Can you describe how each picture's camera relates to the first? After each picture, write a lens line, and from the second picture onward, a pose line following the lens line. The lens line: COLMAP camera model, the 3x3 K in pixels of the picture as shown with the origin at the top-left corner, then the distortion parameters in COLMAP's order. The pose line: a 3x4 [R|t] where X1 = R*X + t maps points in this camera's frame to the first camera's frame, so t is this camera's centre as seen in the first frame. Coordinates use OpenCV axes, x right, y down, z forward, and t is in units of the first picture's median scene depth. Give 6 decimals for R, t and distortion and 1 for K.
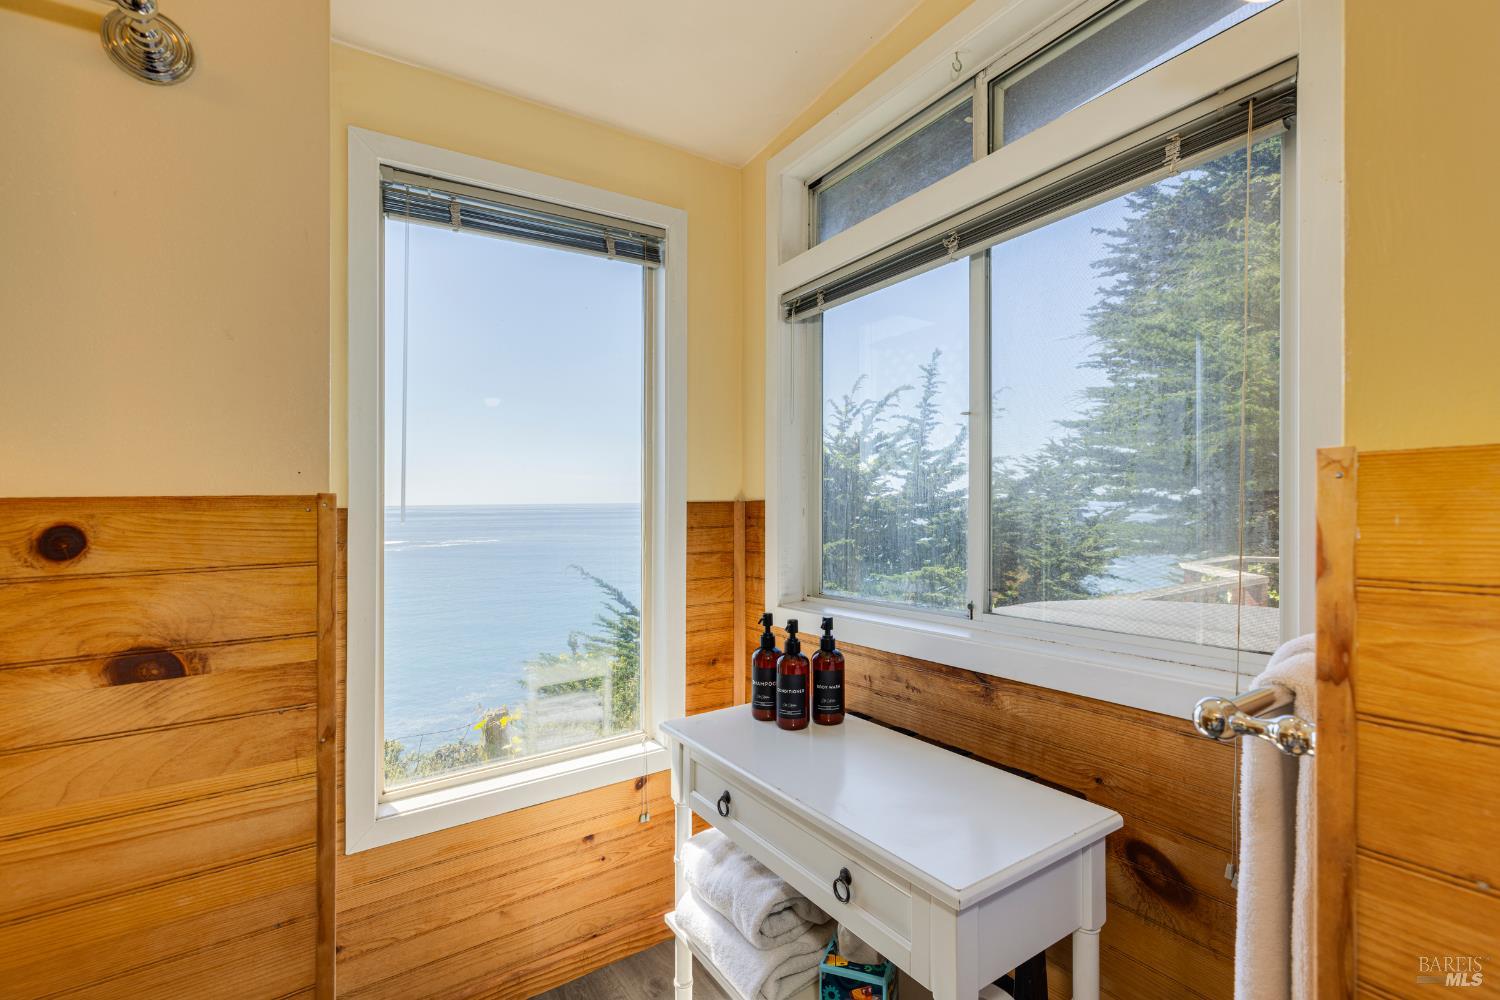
lens RADIAL K [[668.5, 0, 750.5], [0, 668.5, 467.6], [0, 0, 1]] dist [0.002510, 0.000447]
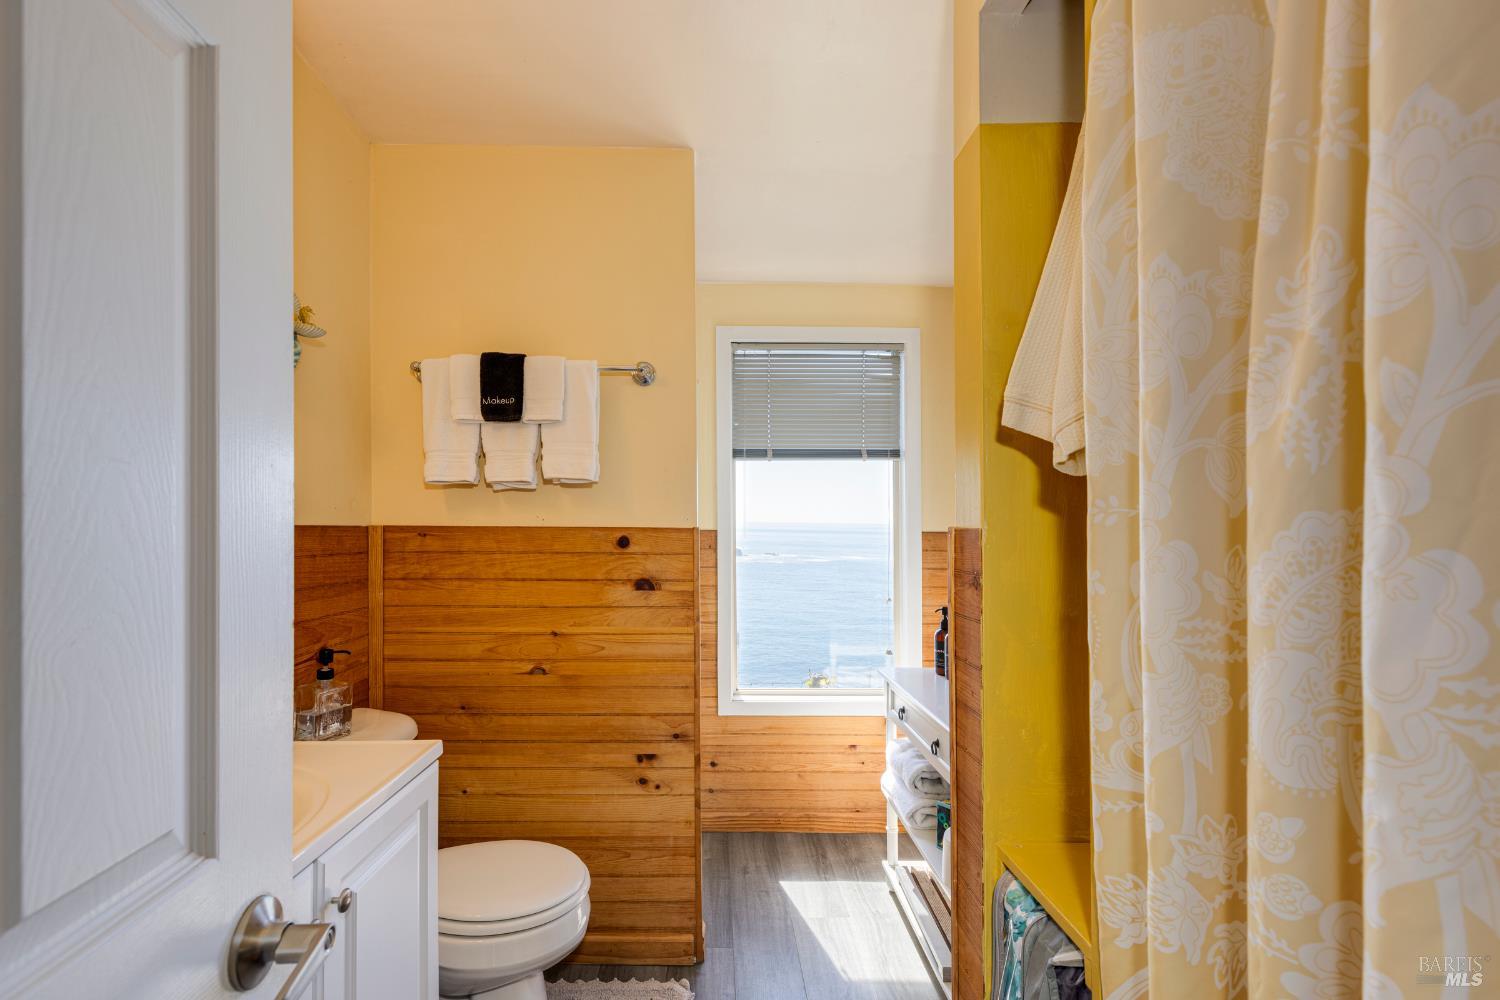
lens RADIAL K [[681.3, 0, 750.0], [0, 681.3, 500.0], [0, 0, 1]] dist [-0.001043, -0.000098]
pose [[0.856027, -0.001335, -0.516929, 0.917008], [0.007865, 0.999915, 0.010442, -0.092144], [0.516871, -0.013004, 0.855965, -1.159497]]
